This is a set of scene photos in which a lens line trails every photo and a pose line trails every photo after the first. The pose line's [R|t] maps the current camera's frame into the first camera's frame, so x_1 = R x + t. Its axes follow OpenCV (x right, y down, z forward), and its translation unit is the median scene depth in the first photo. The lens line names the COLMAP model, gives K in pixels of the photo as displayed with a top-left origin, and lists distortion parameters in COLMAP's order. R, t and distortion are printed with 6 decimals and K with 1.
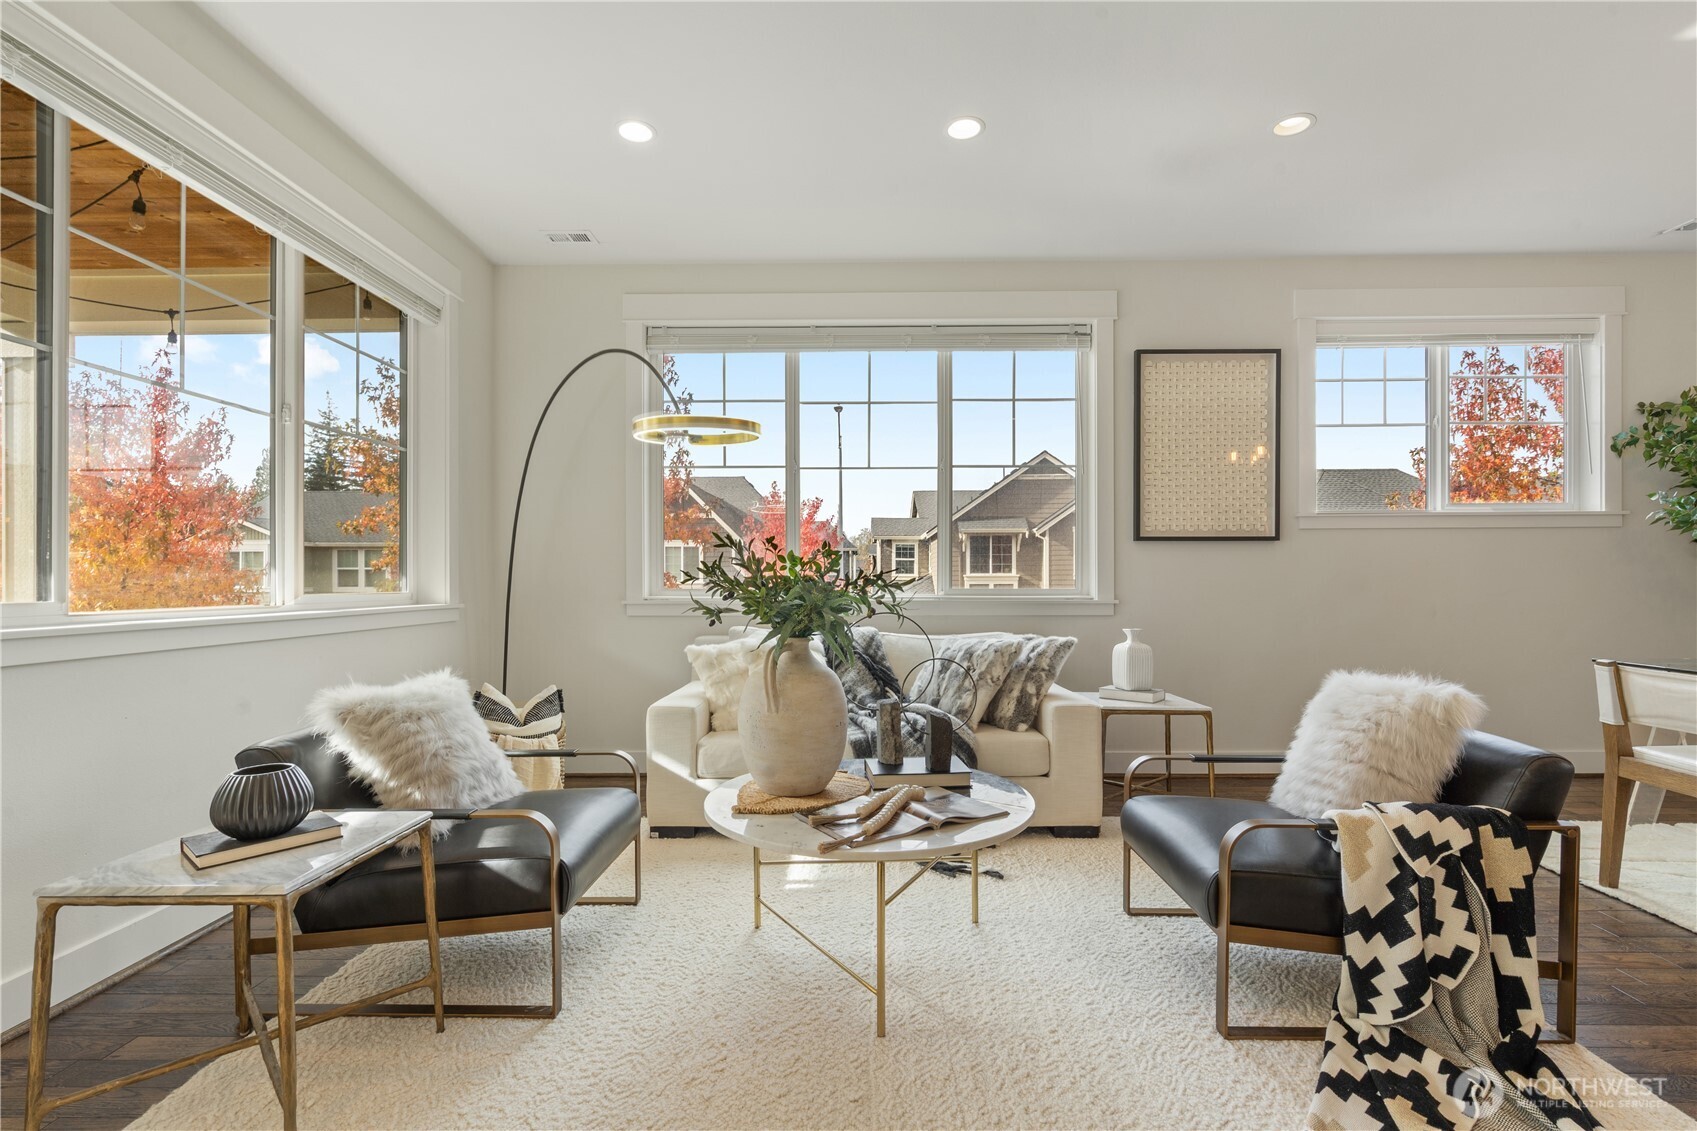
lens RADIAL K [[773.8, 0, 848.2], [0, 773.8, 581.1], [0, 0, 1]] dist [-0.001544, -0.000008]
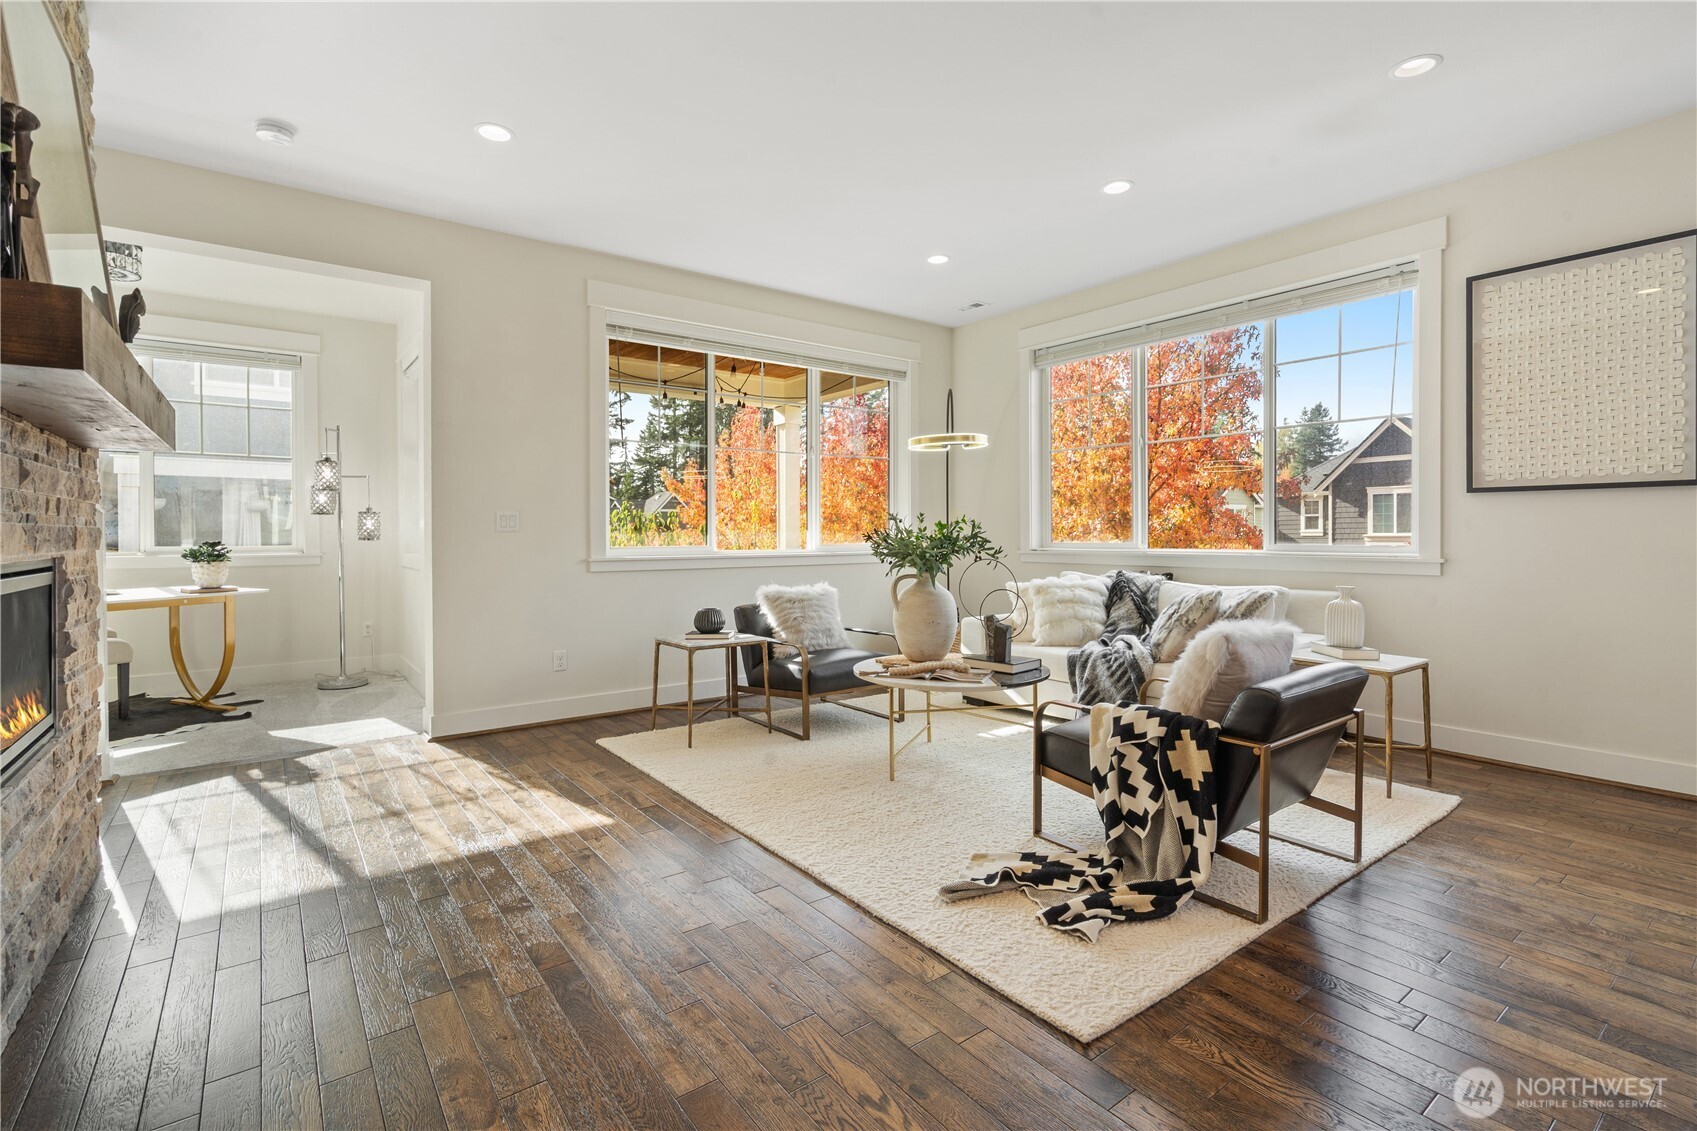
lens RADIAL K [[781.6, 0, 846.1], [0, 781.6, 540.4], [0, 0, 1]] dist [-0.001884, -0.000030]
pose [[0.614691, 0.006757, -0.788739, 1.223676], [0.002853, 0.999938, 0.010790, -0.017781], [0.788763, -0.008882, 0.614633, -0.217654]]
